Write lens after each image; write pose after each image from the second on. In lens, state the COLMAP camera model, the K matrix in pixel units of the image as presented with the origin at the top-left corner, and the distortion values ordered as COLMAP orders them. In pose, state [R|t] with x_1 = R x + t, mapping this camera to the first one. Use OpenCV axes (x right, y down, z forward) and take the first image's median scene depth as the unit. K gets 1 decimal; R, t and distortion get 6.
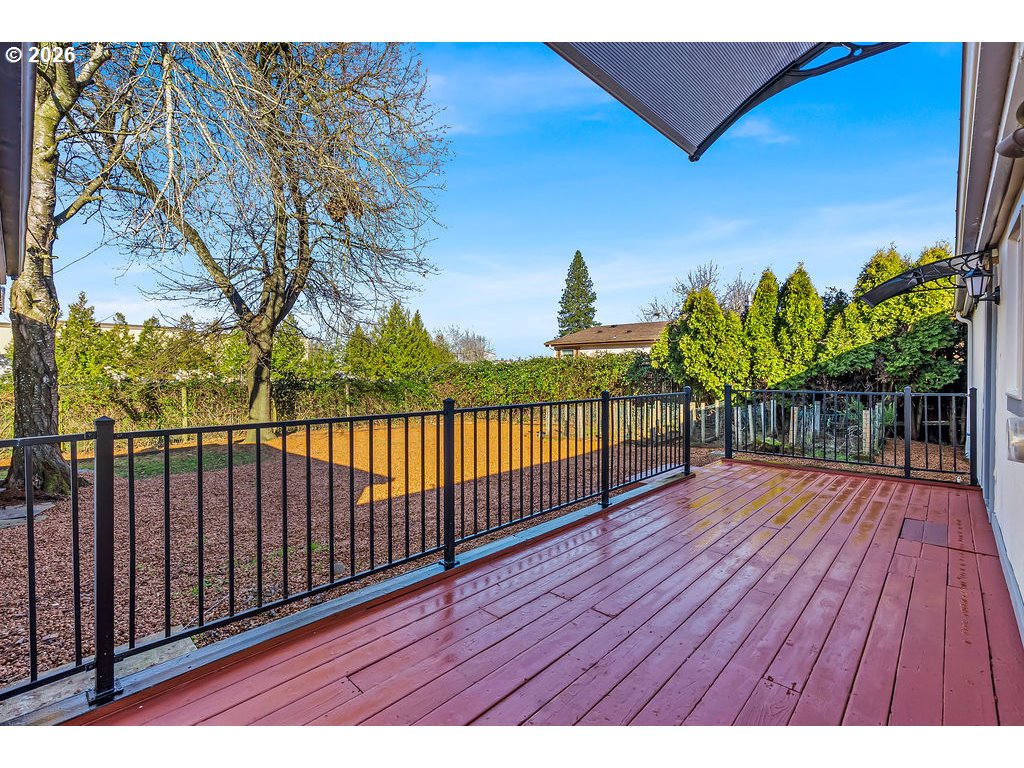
lens RADIAL K [[471.9, 0, 512.0], [0, 471.9, 384.0], [0, 0, 1]] dist [0.001771, 0.000048]
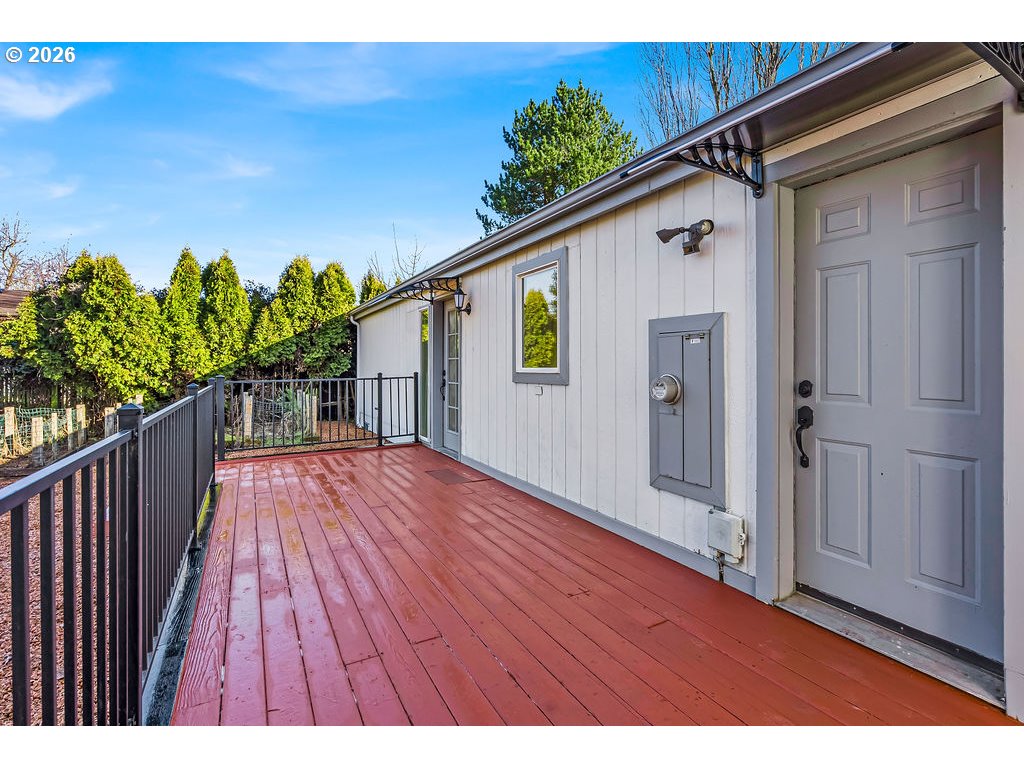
lens RADIAL K [[471.9, 0, 512.0], [0, 471.9, 384.0], [0, 0, 1]] dist [0.001771, 0.000048]
pose [[0.309544, -0.042357, 0.949941, -0.133717], [0.029950, 0.998946, 0.034782, 0.001907], [-0.950413, 0.017684, 0.310487, 0.147375]]
